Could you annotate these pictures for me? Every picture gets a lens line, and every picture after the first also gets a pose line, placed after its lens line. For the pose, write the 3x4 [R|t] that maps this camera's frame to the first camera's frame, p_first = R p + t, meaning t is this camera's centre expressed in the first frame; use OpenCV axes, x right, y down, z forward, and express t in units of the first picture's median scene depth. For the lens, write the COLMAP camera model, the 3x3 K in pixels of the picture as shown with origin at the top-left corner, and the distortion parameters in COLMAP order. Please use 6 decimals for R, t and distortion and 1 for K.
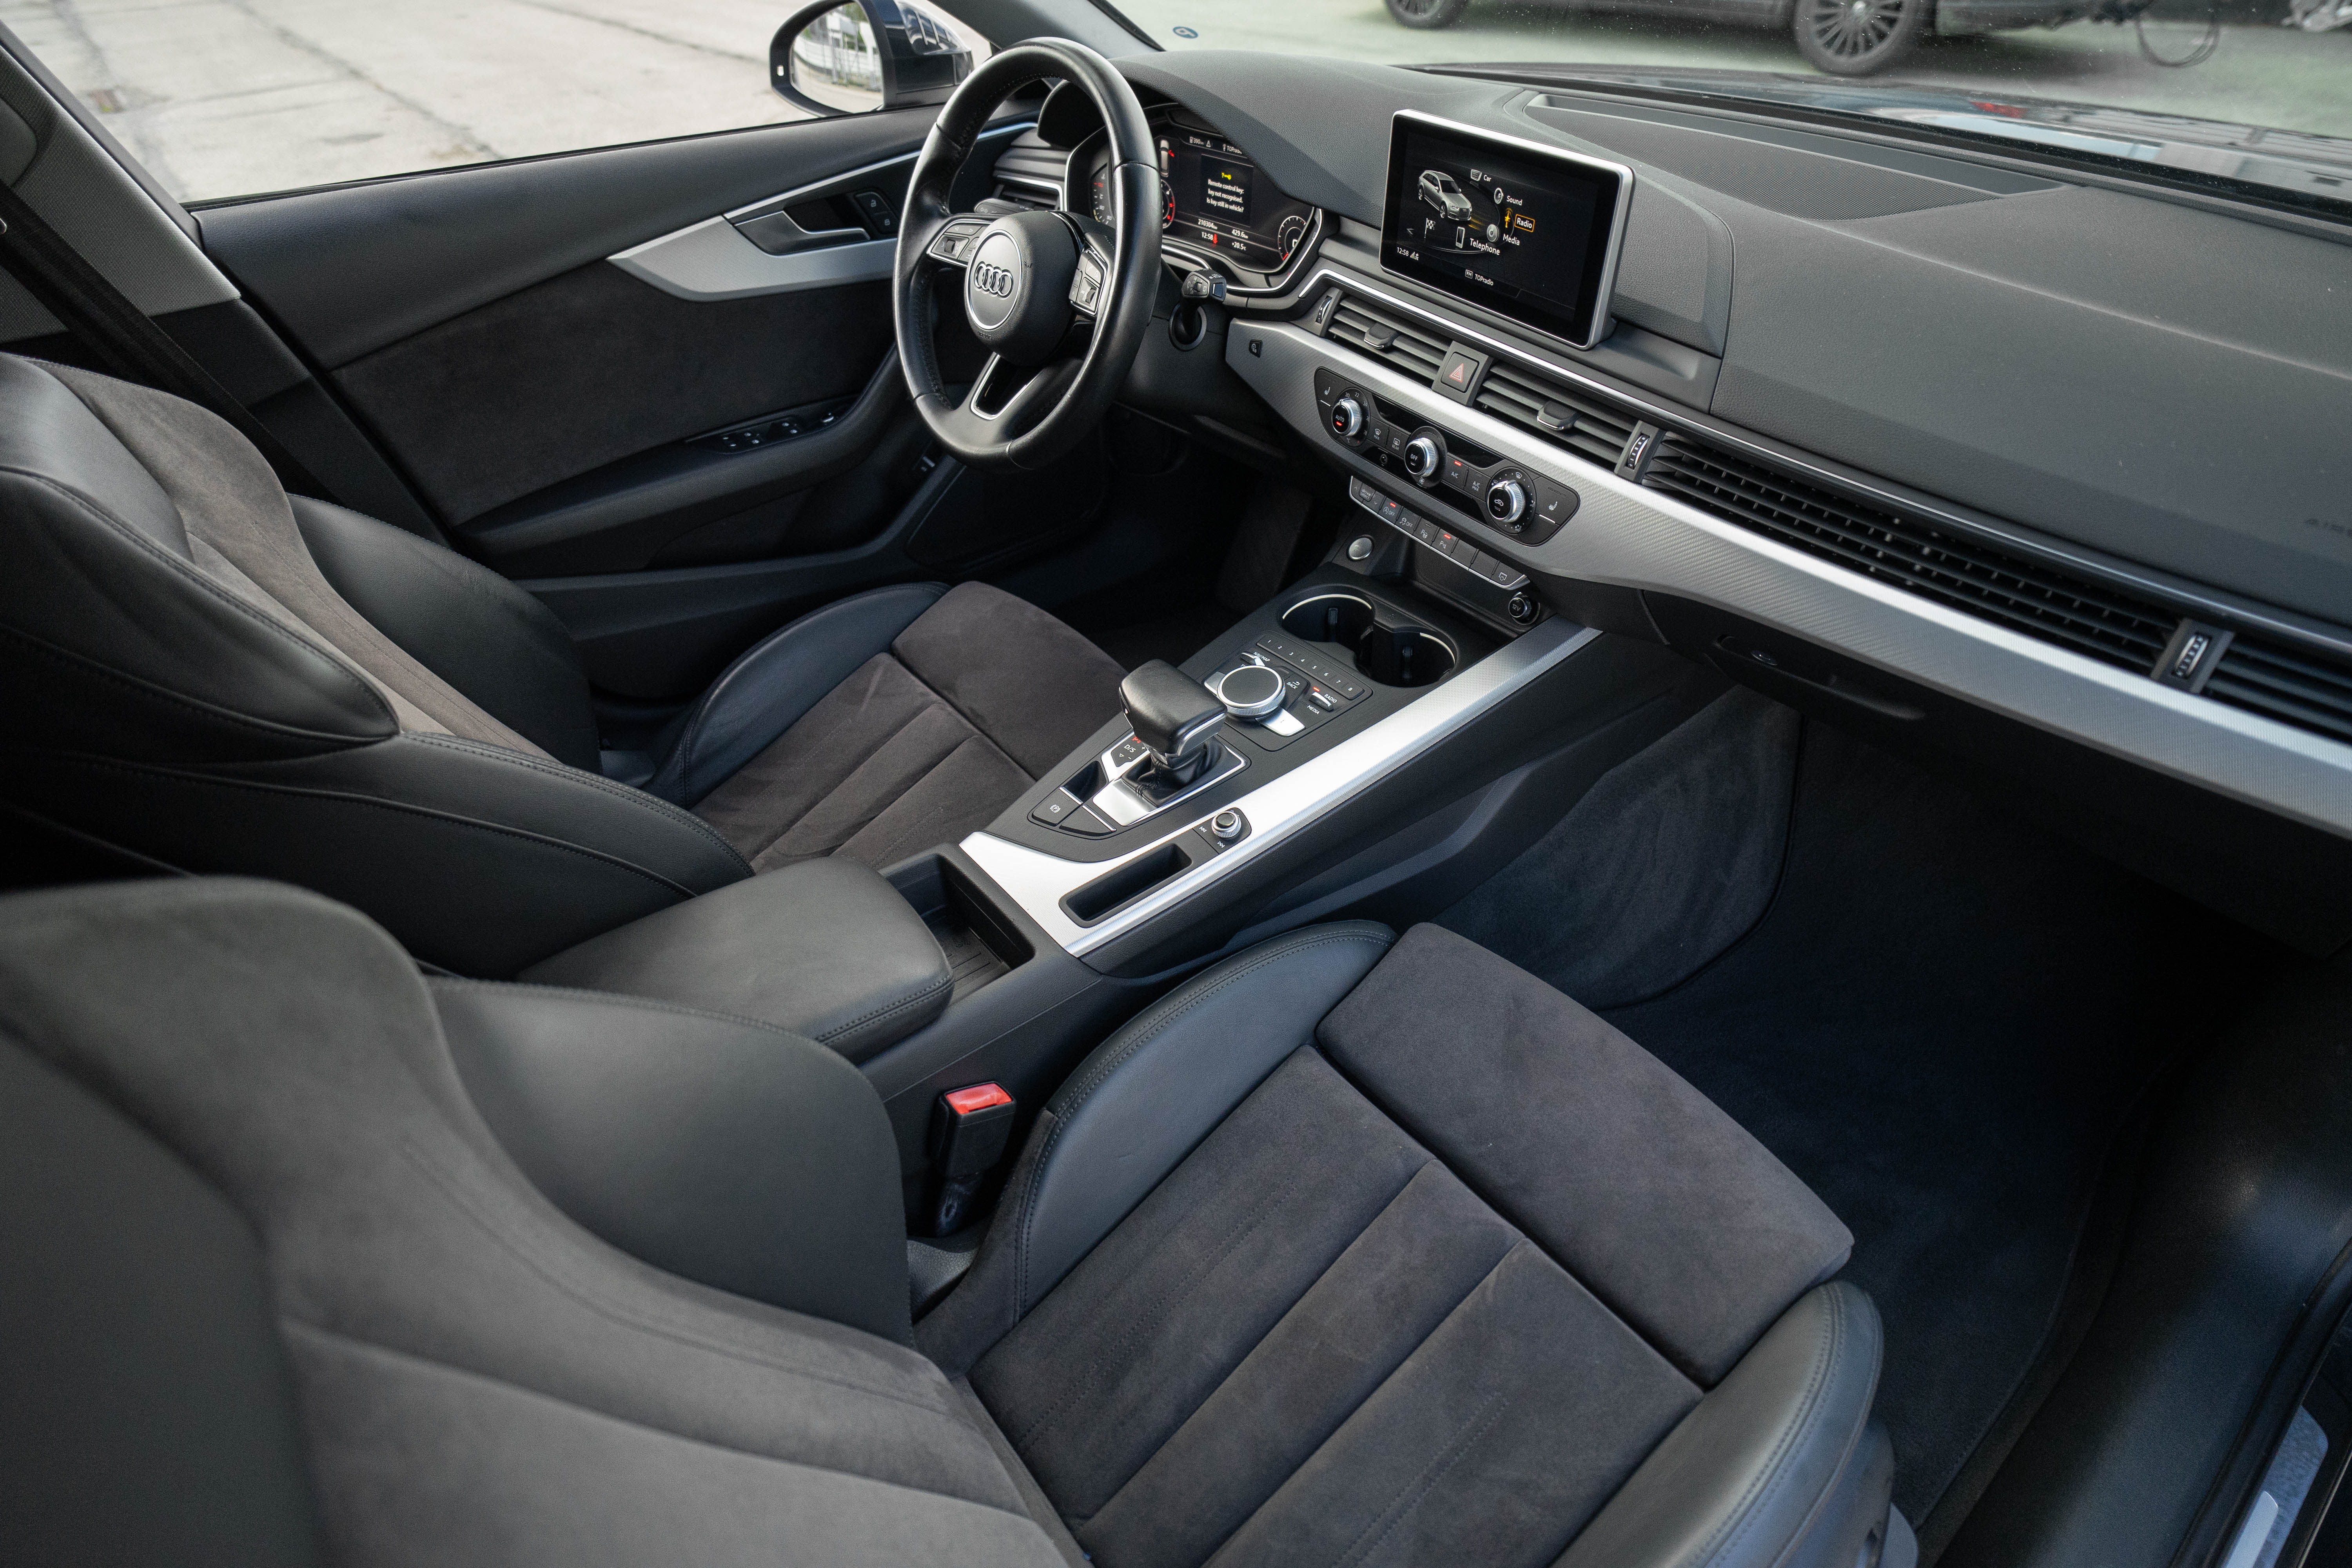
lens RADIAL K [[1199.9, 0, 1176.0], [0, 1199.9, 784.0], [0, 0, 1]] dist [-0.066284, 0.030952]
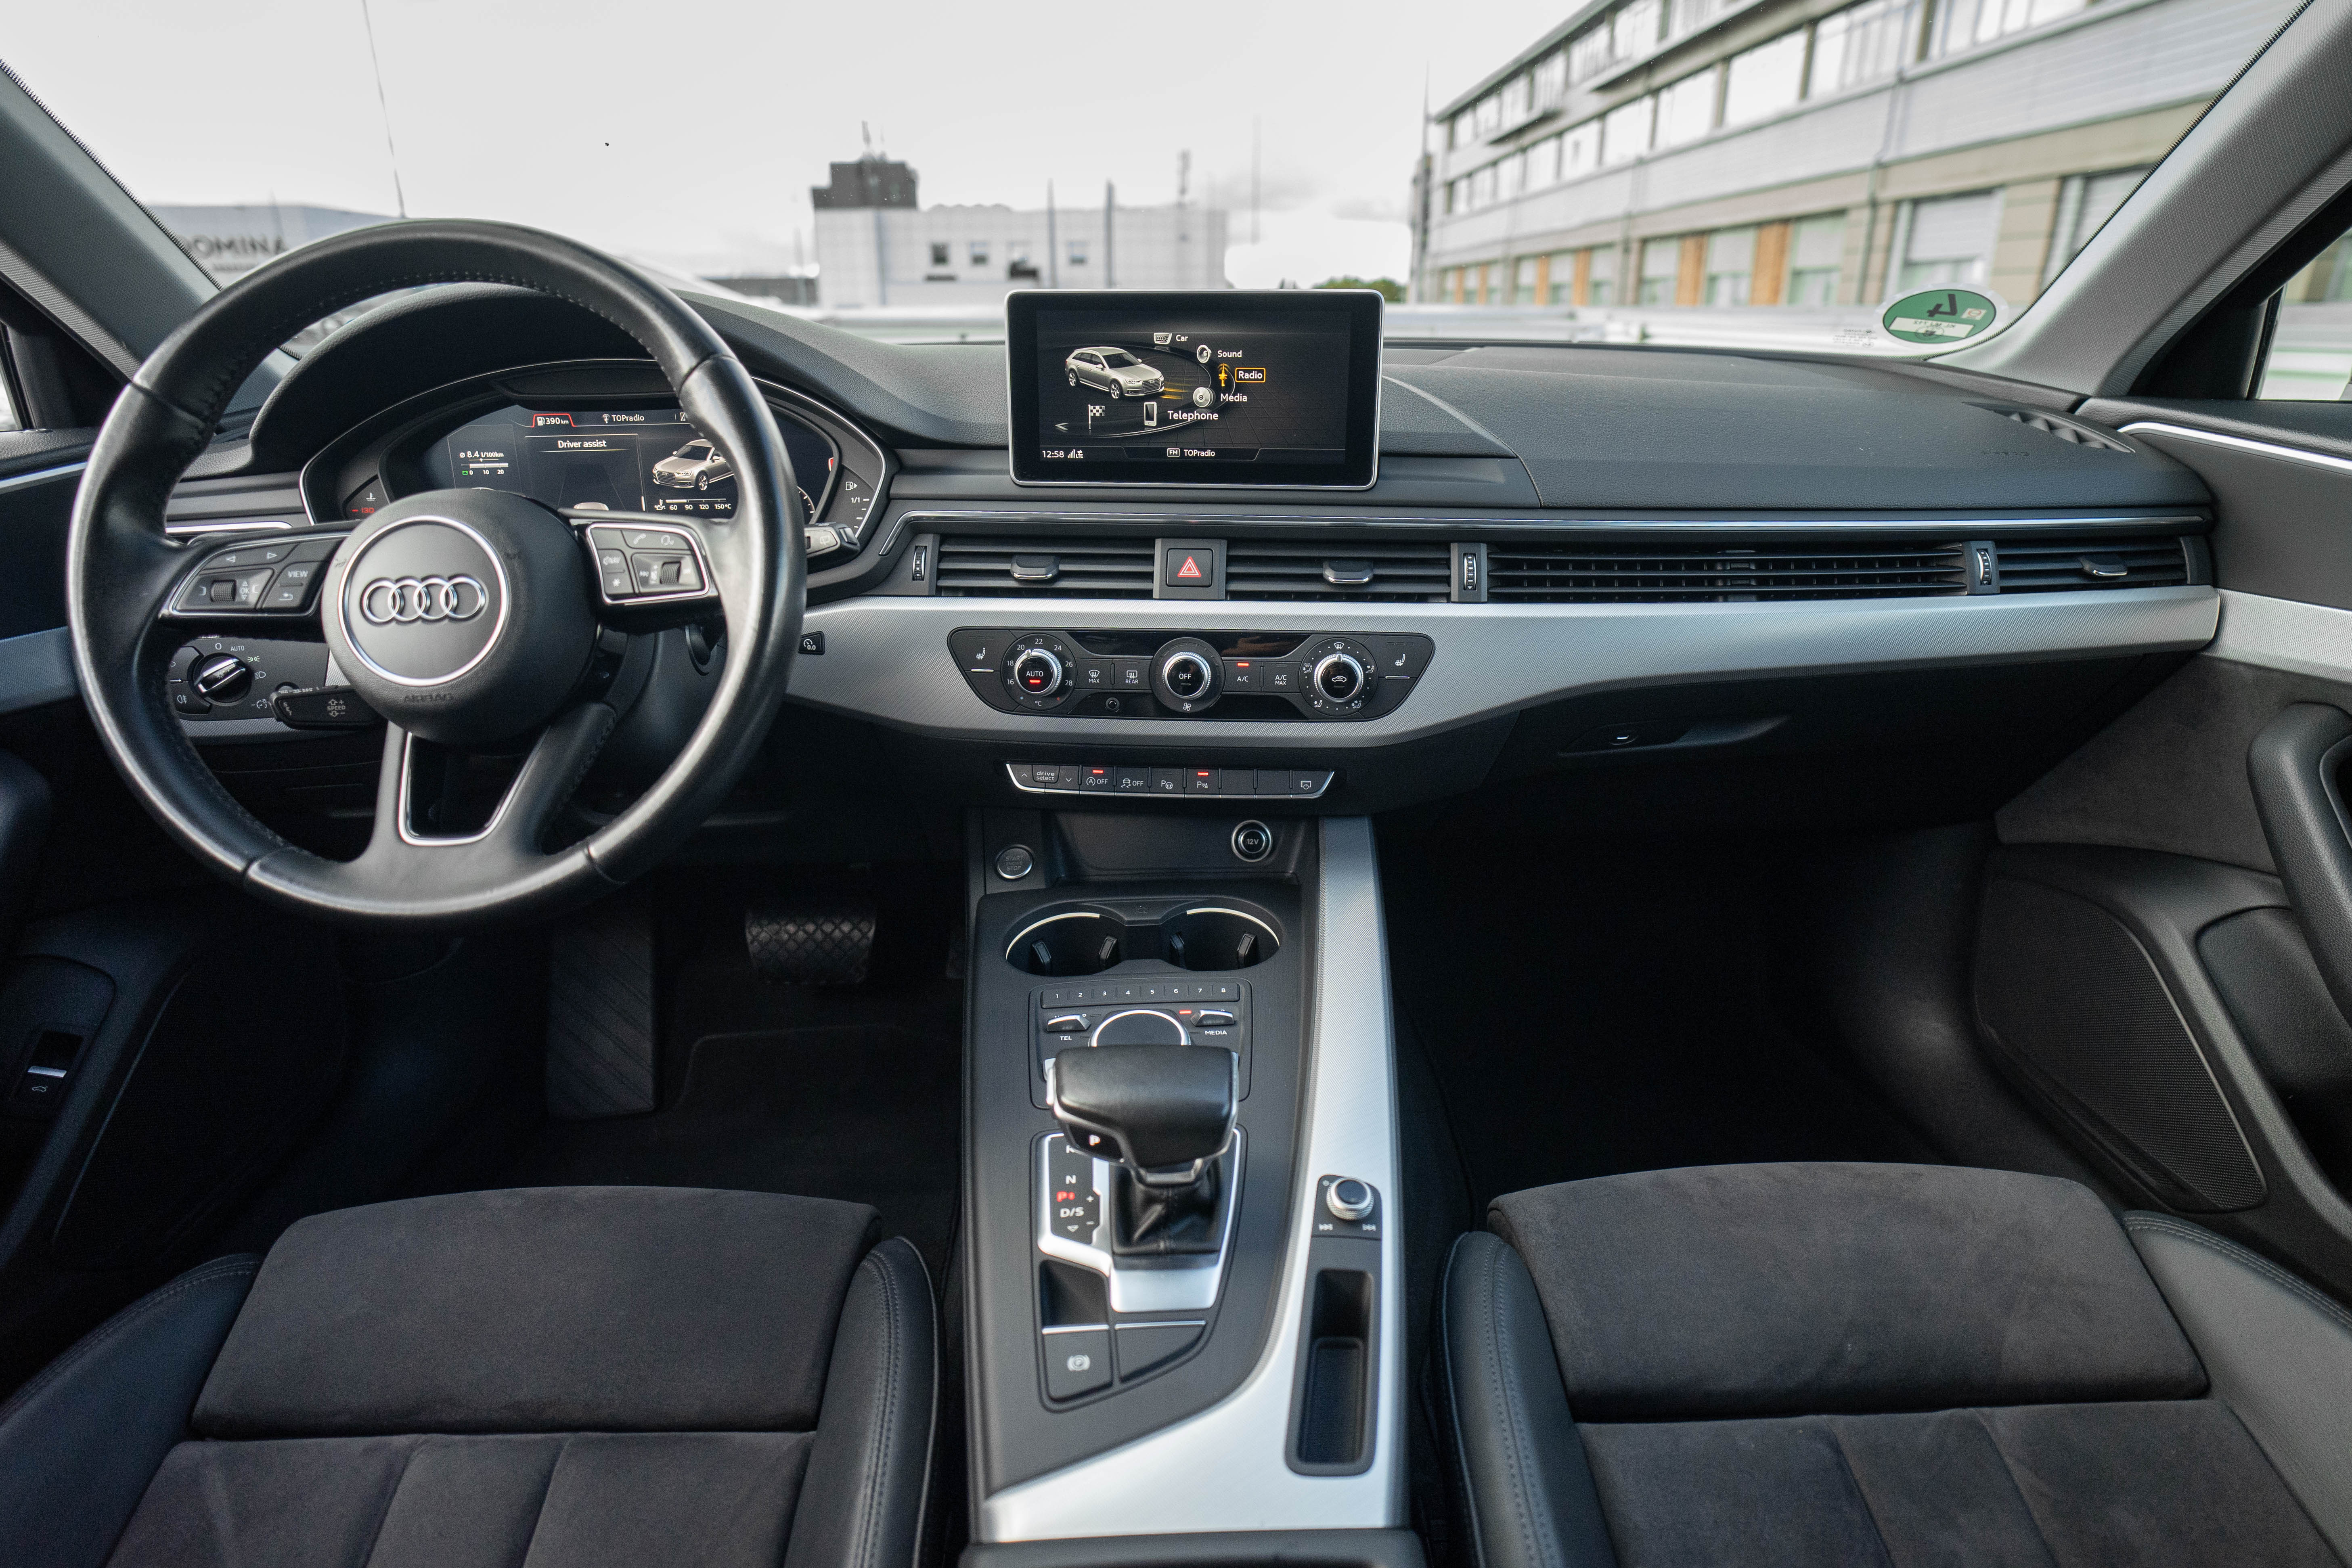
lens RADIAL K [[1225.6, 0, 1176.0], [0, 1225.6, 784.0], [0, 0, 1]] dist [-0.059019, 0.032113]
pose [[0.601418, -0.253976, 0.757491, -0.463194], [0.502597, 0.857287, -0.111606, -0.135456], [-0.621042, 0.447834, 0.643235, 0.554283]]
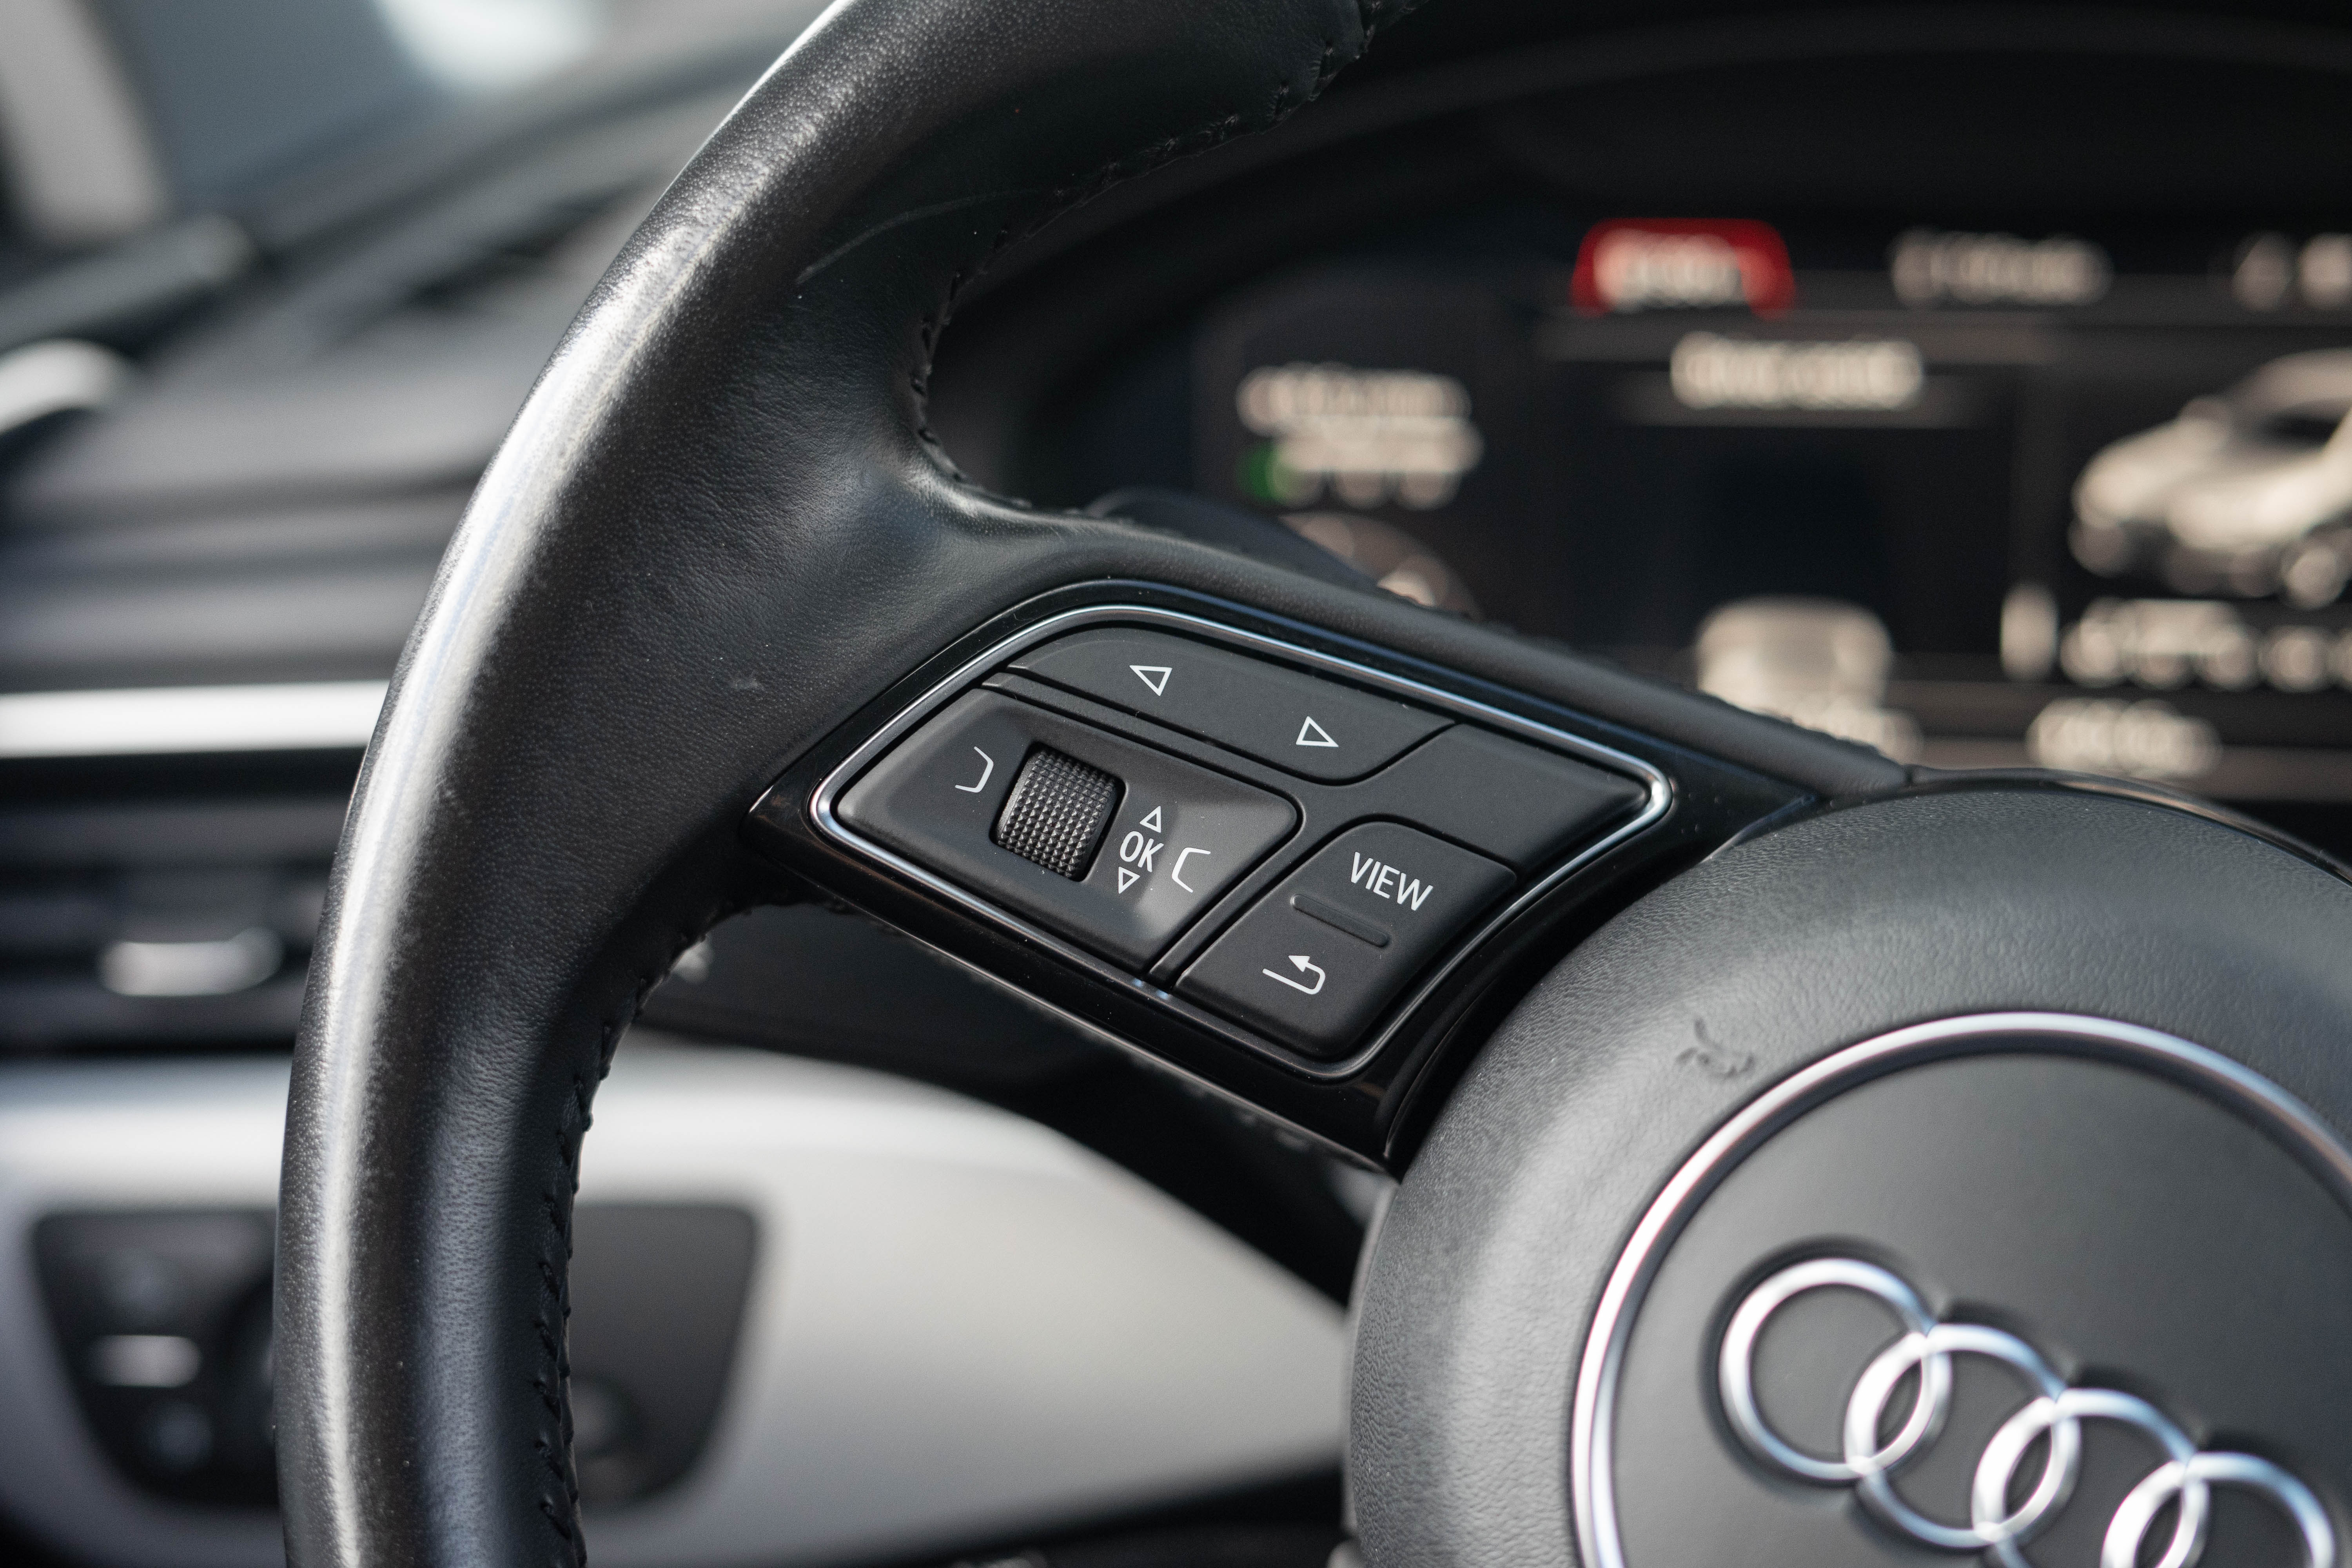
lens RADIAL K [[3745.8, 0, 1176.0], [0, 3745.8, 784.0], [0, 0, 1]] dist [-0.071675, -0.013936]
pose [[0.746005, -0.188043, 0.638839, -0.485091], [0.426716, 0.871468, -0.241780, -0.519832], [-0.511263, 0.452972, 0.730361, 0.927666]]
